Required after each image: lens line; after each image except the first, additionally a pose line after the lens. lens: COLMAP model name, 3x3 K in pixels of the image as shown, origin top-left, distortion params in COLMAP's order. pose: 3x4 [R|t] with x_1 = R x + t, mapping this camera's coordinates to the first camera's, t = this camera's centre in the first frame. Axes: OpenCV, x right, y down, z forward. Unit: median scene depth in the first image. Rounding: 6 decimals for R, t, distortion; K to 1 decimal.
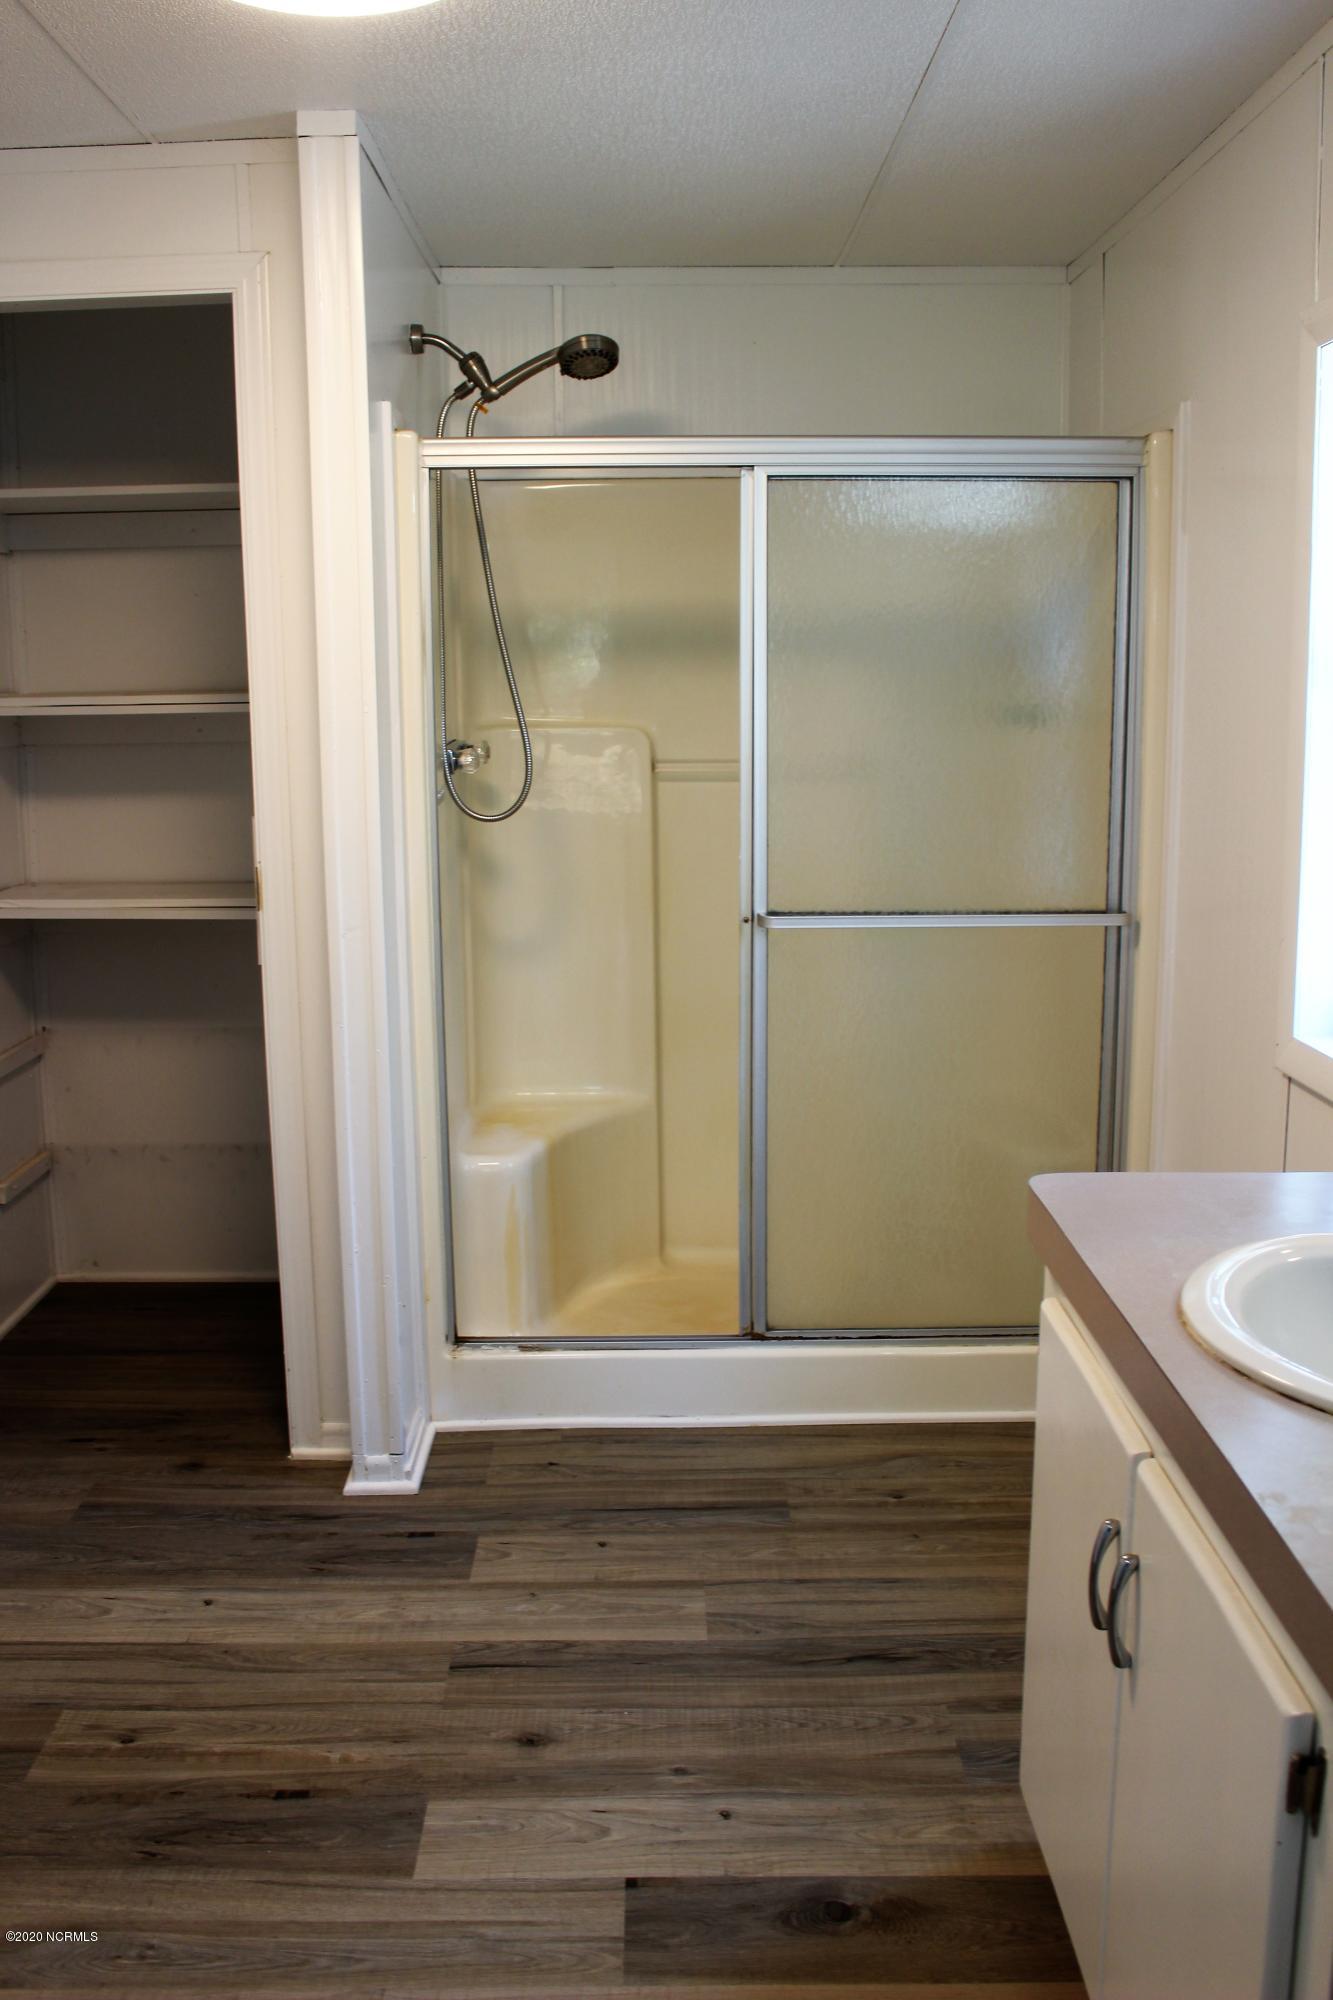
lens RADIAL K [[1847.7, 0, 666.5], [0, 1847.7, 1000.0], [0, 0, 1]] dist [-0.142281, 0.126170]
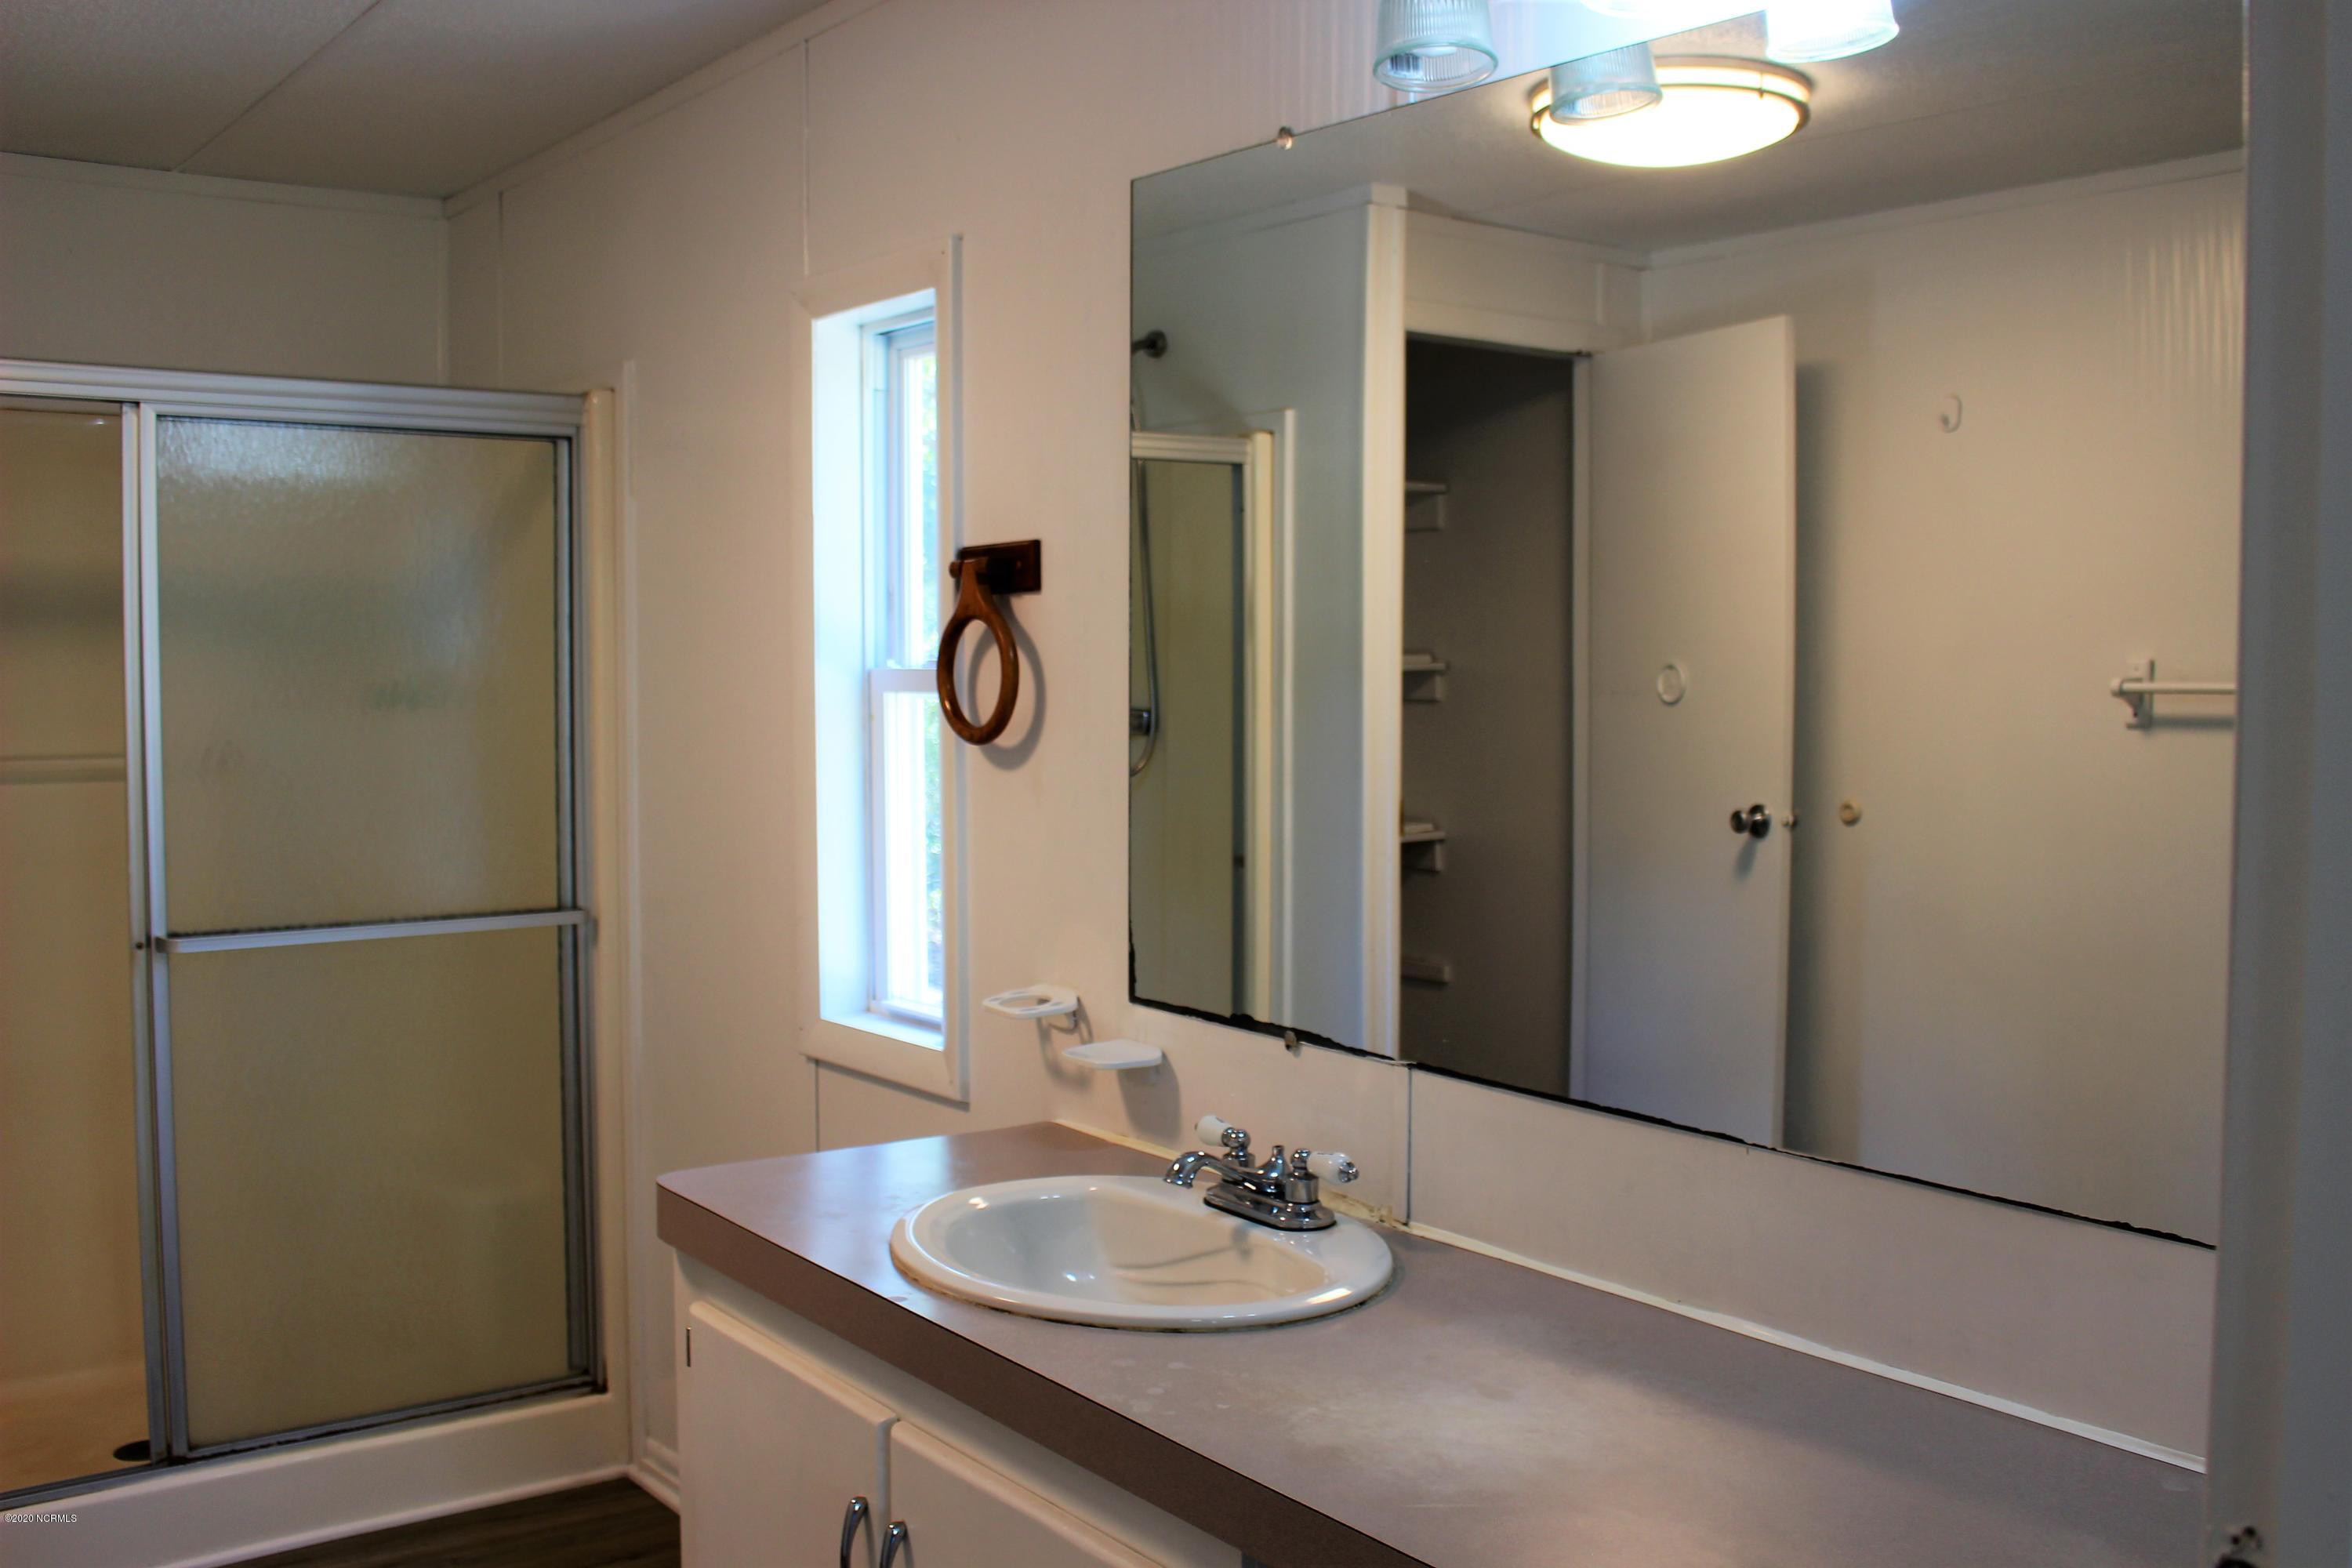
lens RADIAL K [[2172.8, 0, 1186.2], [0, 2172.8, 784.9], [0, 0, 1]] dist [-0.142281, 0.126170]
pose [[0.799716, -0.028495, 0.599702, -0.147105], [0.097879, 0.991697, -0.083403, 0.009782], [-0.592346, 0.125397, 0.795865, -0.033603]]
